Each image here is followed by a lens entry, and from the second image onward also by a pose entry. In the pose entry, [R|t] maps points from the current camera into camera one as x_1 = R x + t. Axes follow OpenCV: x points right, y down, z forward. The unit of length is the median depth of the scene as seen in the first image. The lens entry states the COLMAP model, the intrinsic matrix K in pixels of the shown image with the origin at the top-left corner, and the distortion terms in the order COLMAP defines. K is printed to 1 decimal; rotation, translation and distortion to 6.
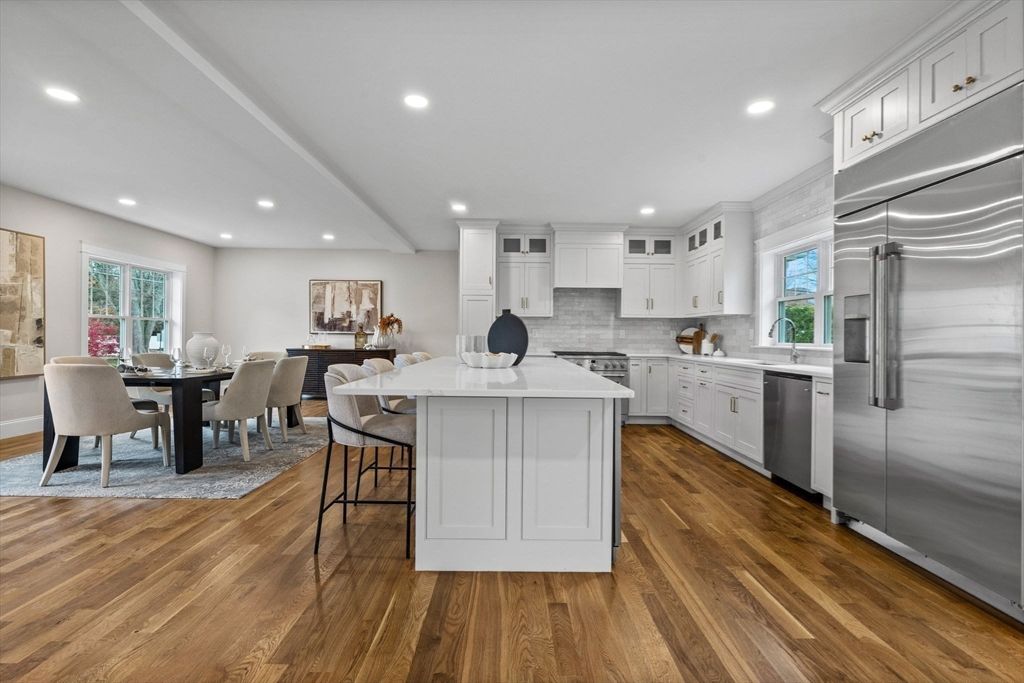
lens RADIAL K [[452.6, 0, 512.0], [0, 452.6, 341.5], [0, 0, 1]] dist [0.000303, 0.000080]
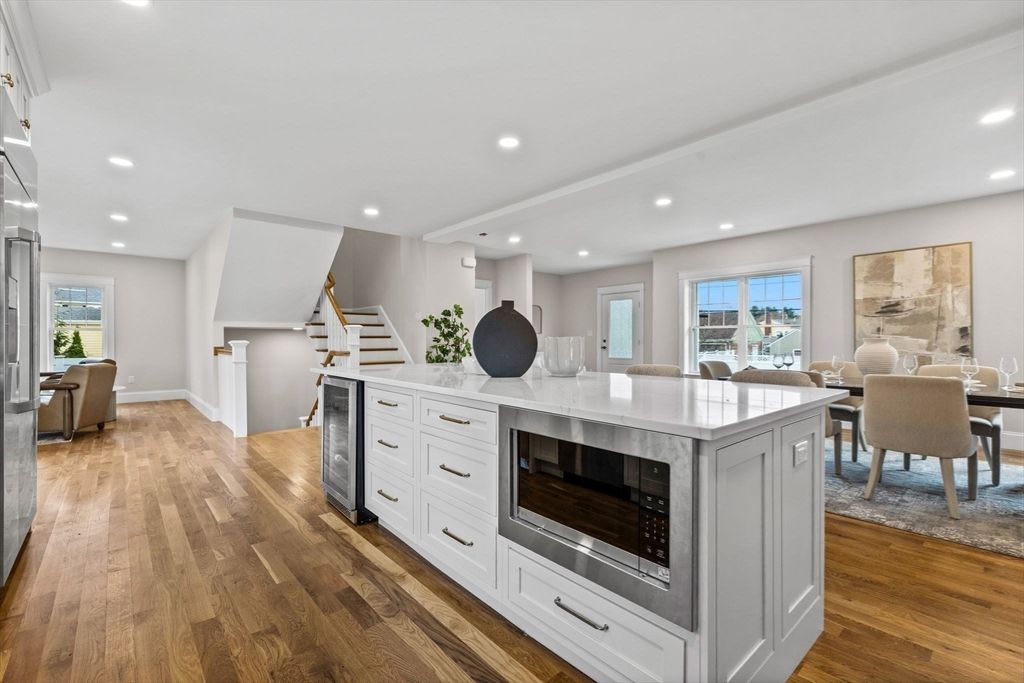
lens RADIAL K [[452.6, 0, 512.0], [0, 452.6, 341.5], [0, 0, 1]] dist [0.000303, 0.000080]
pose [[-0.750026, -0.009495, -0.661340, 0.340071], [-0.018030, 0.999819, 0.006092, -0.008320], [0.661162, 0.016493, -0.750062, 1.136940]]
